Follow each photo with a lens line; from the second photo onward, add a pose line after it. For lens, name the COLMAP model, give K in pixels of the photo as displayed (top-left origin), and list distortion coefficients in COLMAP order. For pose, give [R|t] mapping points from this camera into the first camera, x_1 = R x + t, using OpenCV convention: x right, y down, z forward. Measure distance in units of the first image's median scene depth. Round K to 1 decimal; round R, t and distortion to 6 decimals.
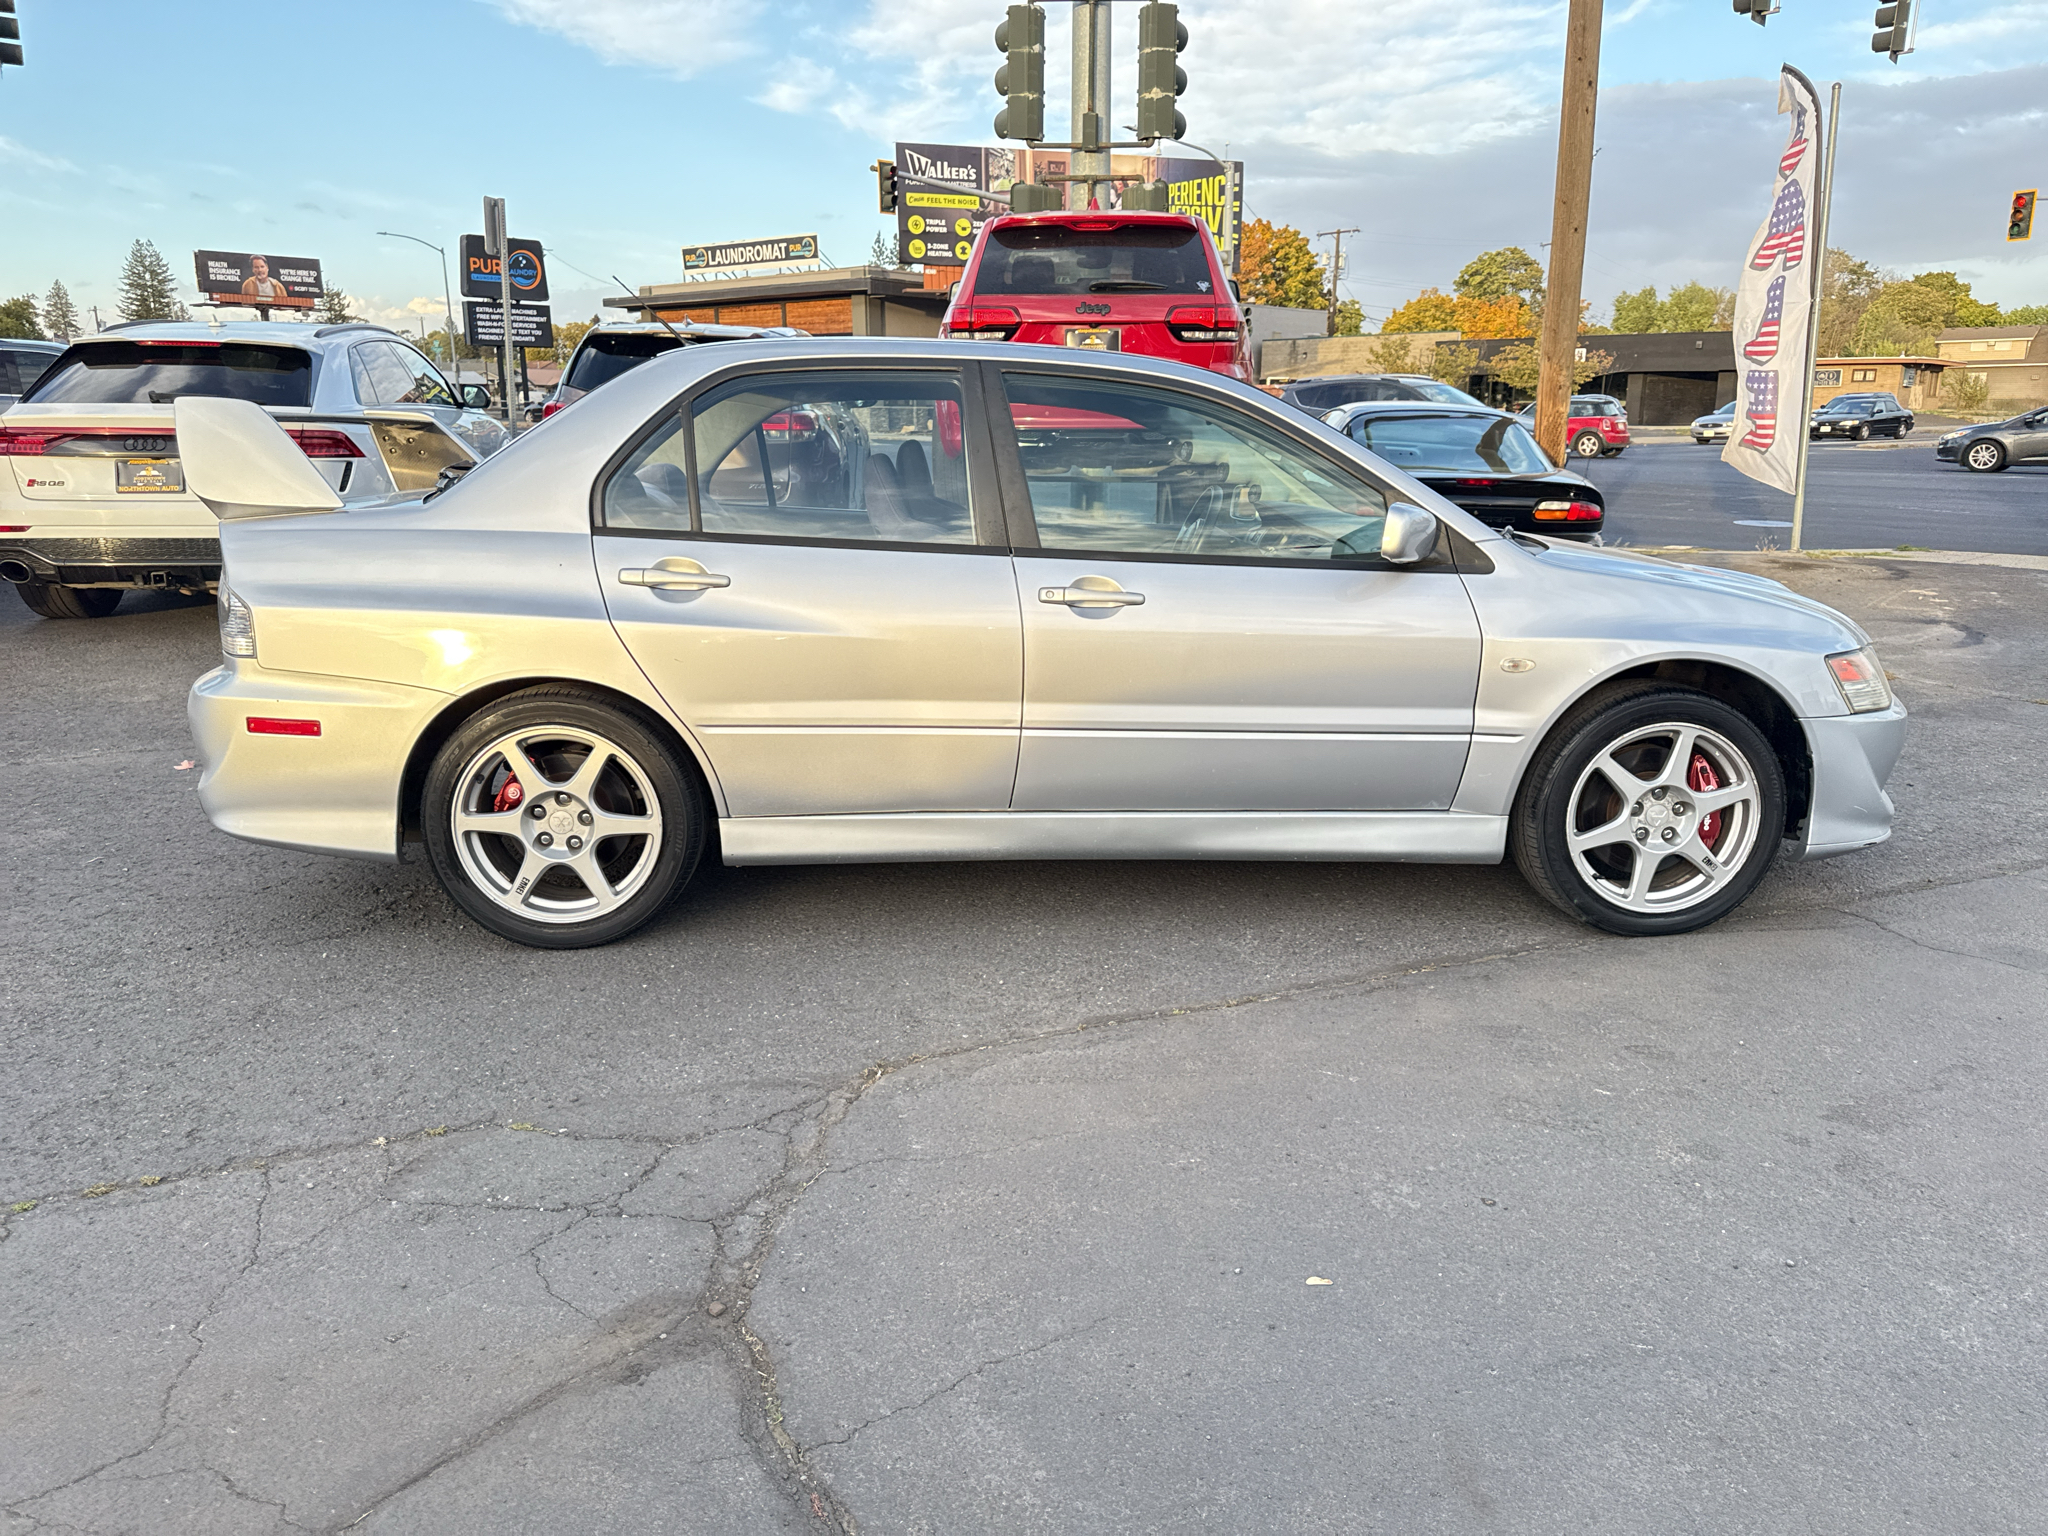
lens RADIAL K [[1480.3, 0, 1042.4], [0, 1480.3, 785.2], [0, 0, 1]] dist [0.023222, -0.023411]
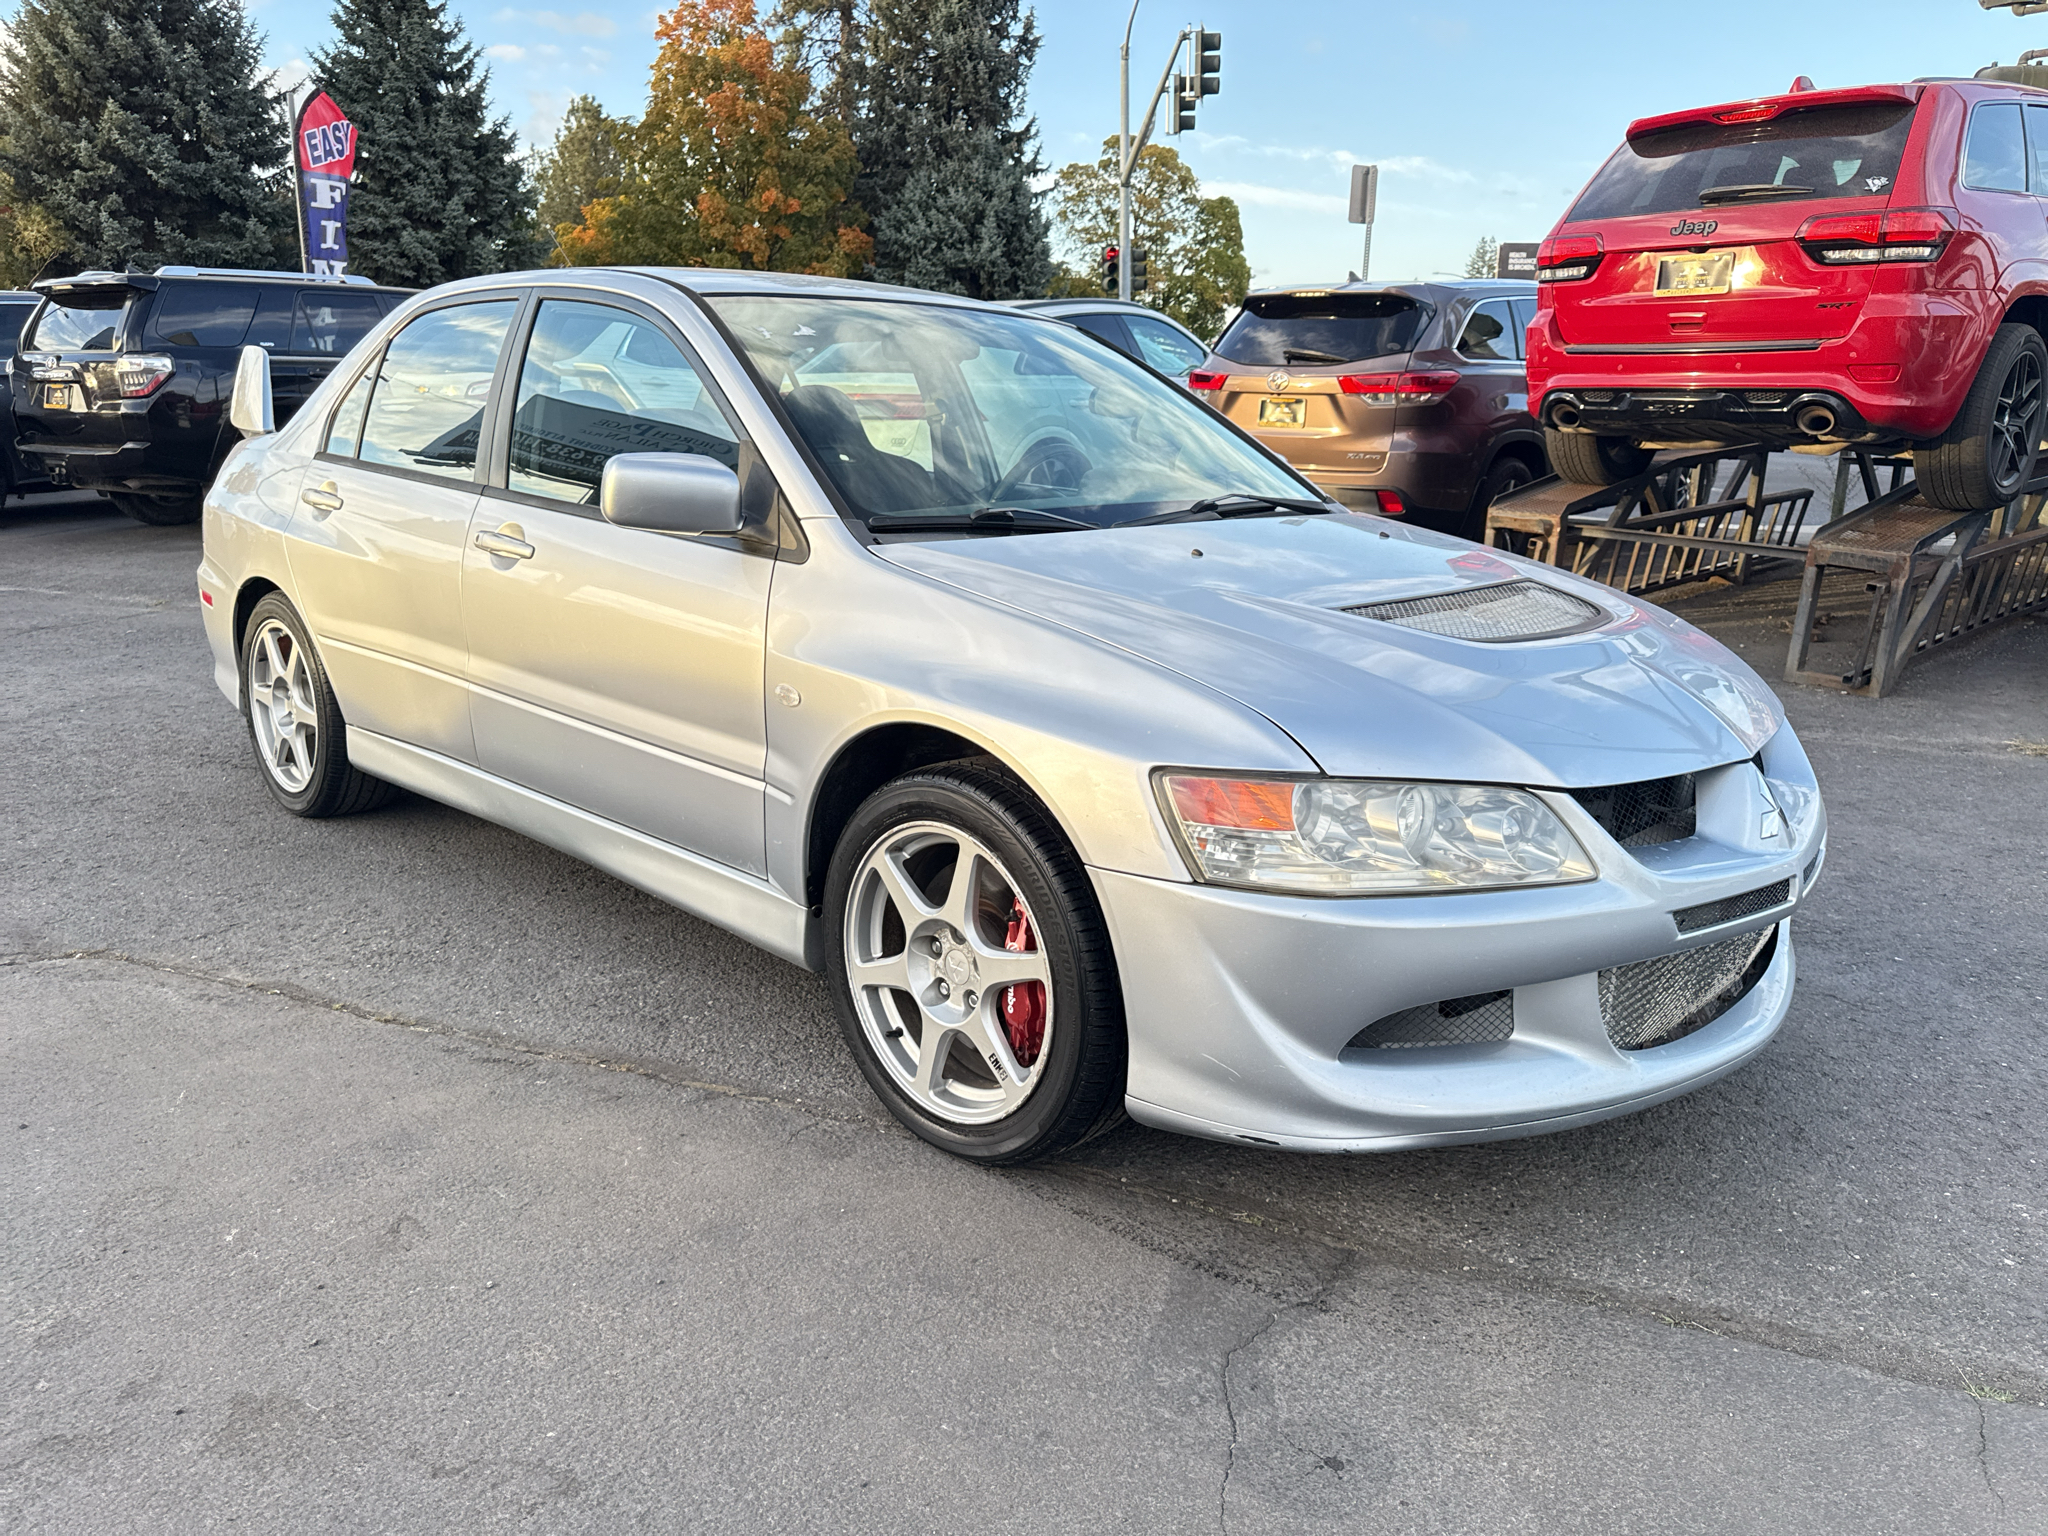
lens RADIAL K [[1480.3, 0, 1021.8], [0, 1480.3, 774.0], [0, 0, 1]] dist [0.023222, -0.023411]
pose [[0.669375, 0.185749, -0.719329, 0.858141], [-0.183041, 0.979626, 0.082635, -0.116251], [0.720023, 0.076353, 0.689737, 0.570825]]
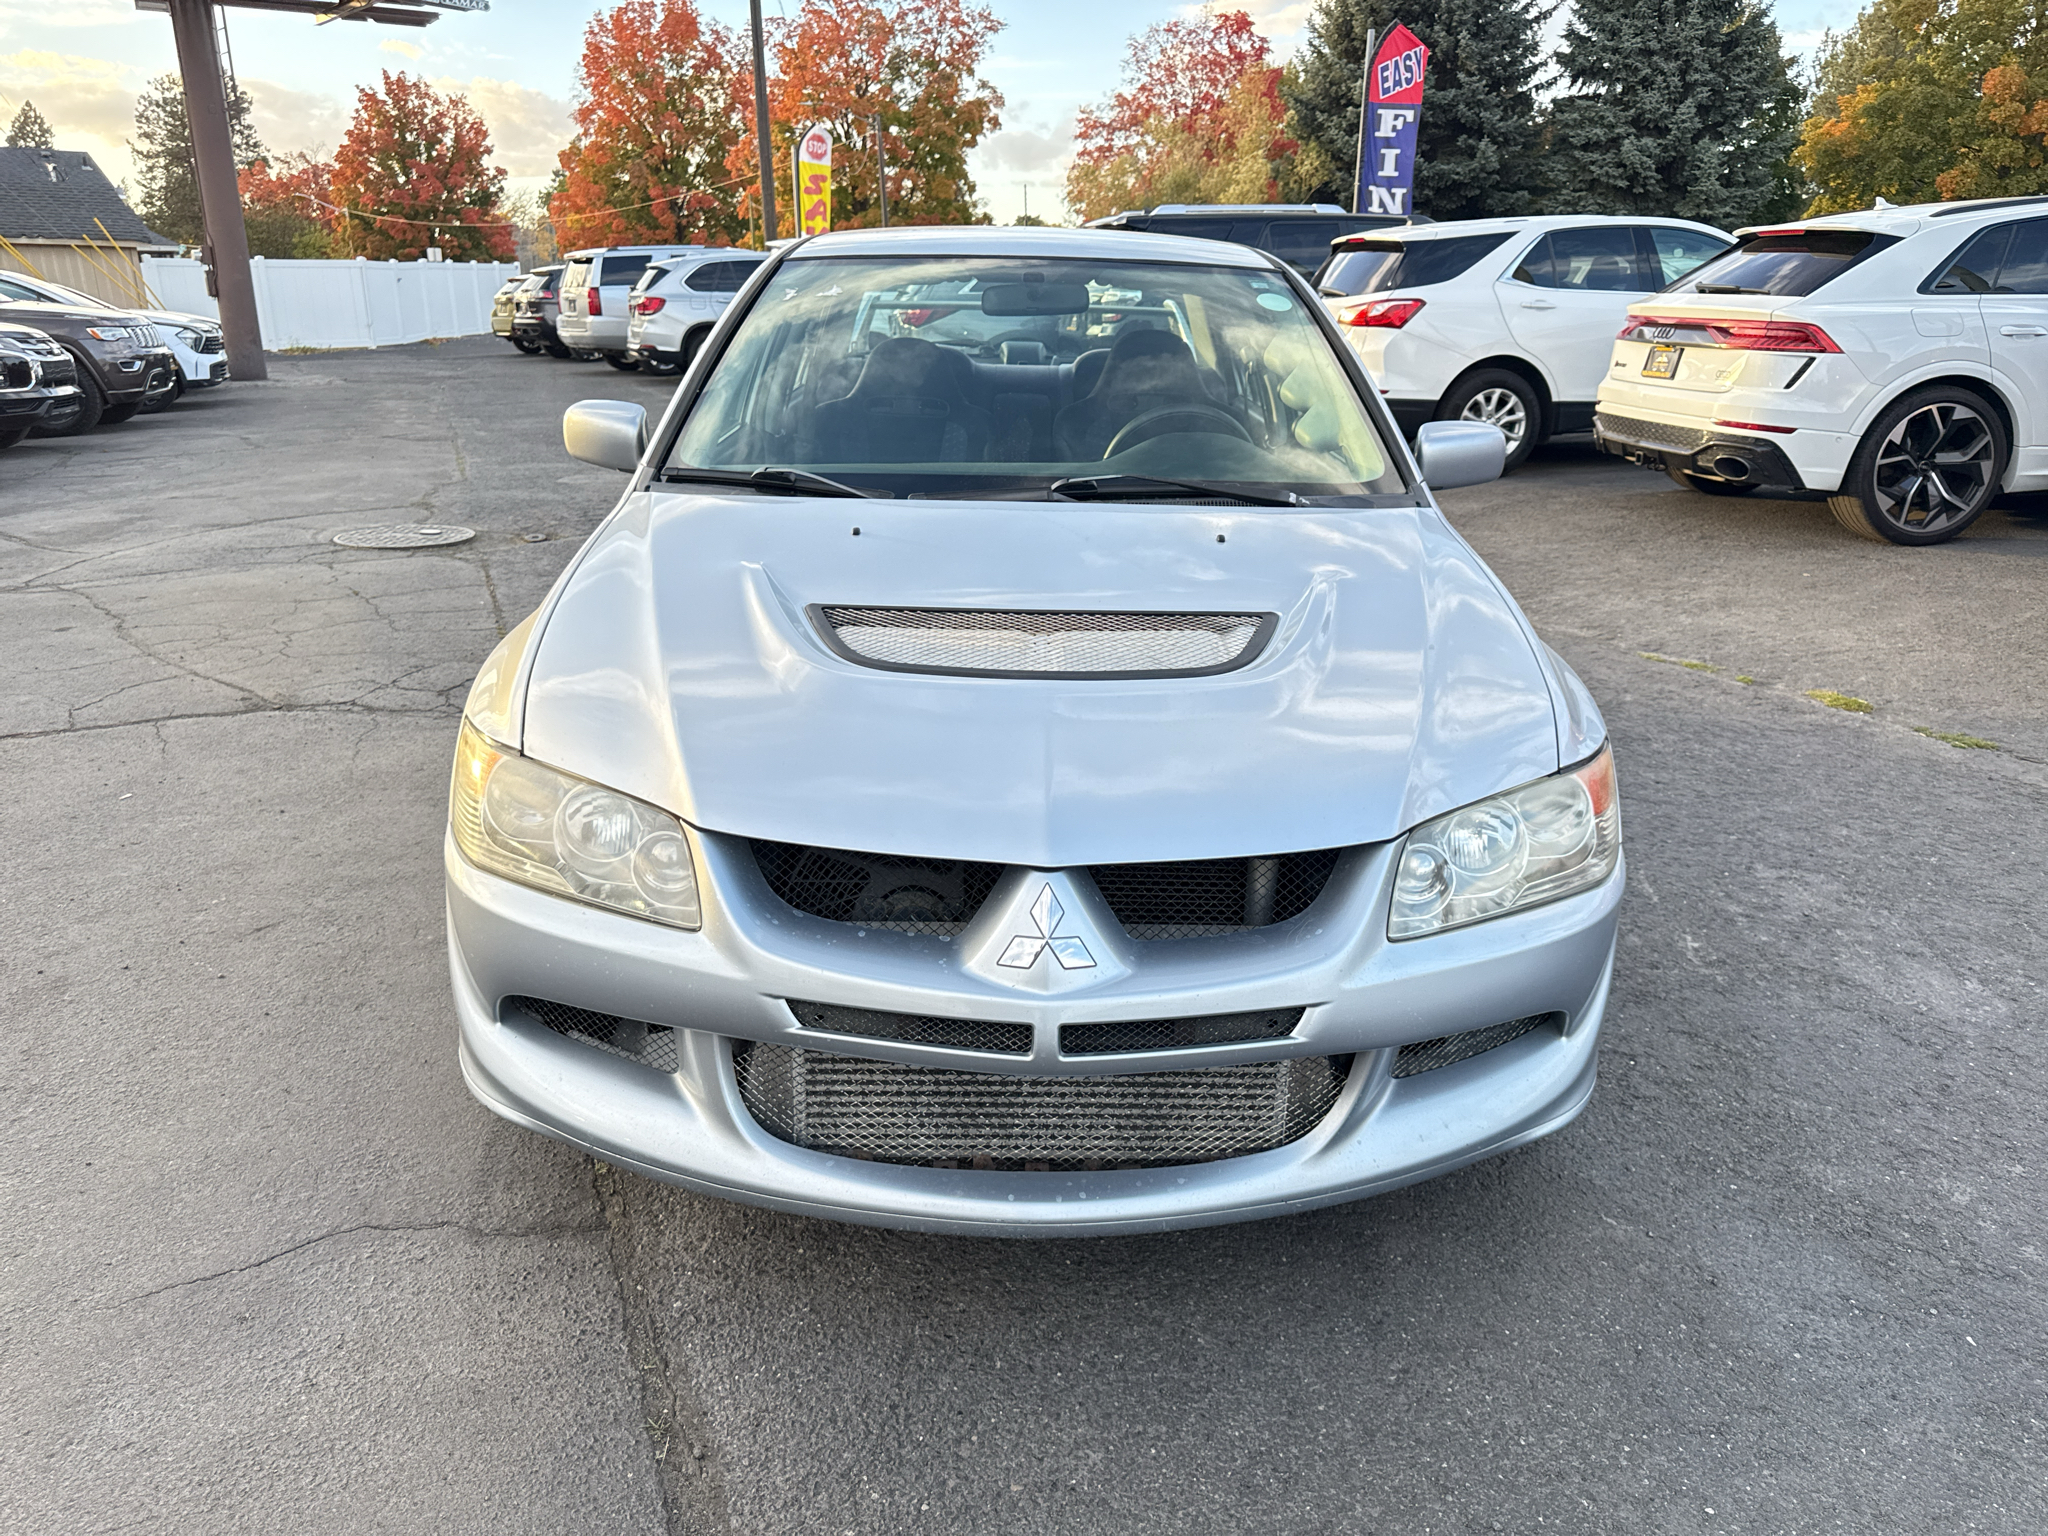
lens RADIAL K [[1480.3, 0, 1019.1], [0, 1480.3, 749.3], [0, 0, 1]] dist [0.023222, -0.023411]
pose [[-0.059943, 0.289368, -0.955339, 1.062246], [-0.245198, 0.923469, 0.295099, -0.299380], [0.967618, 0.251936, 0.015597, 1.177641]]
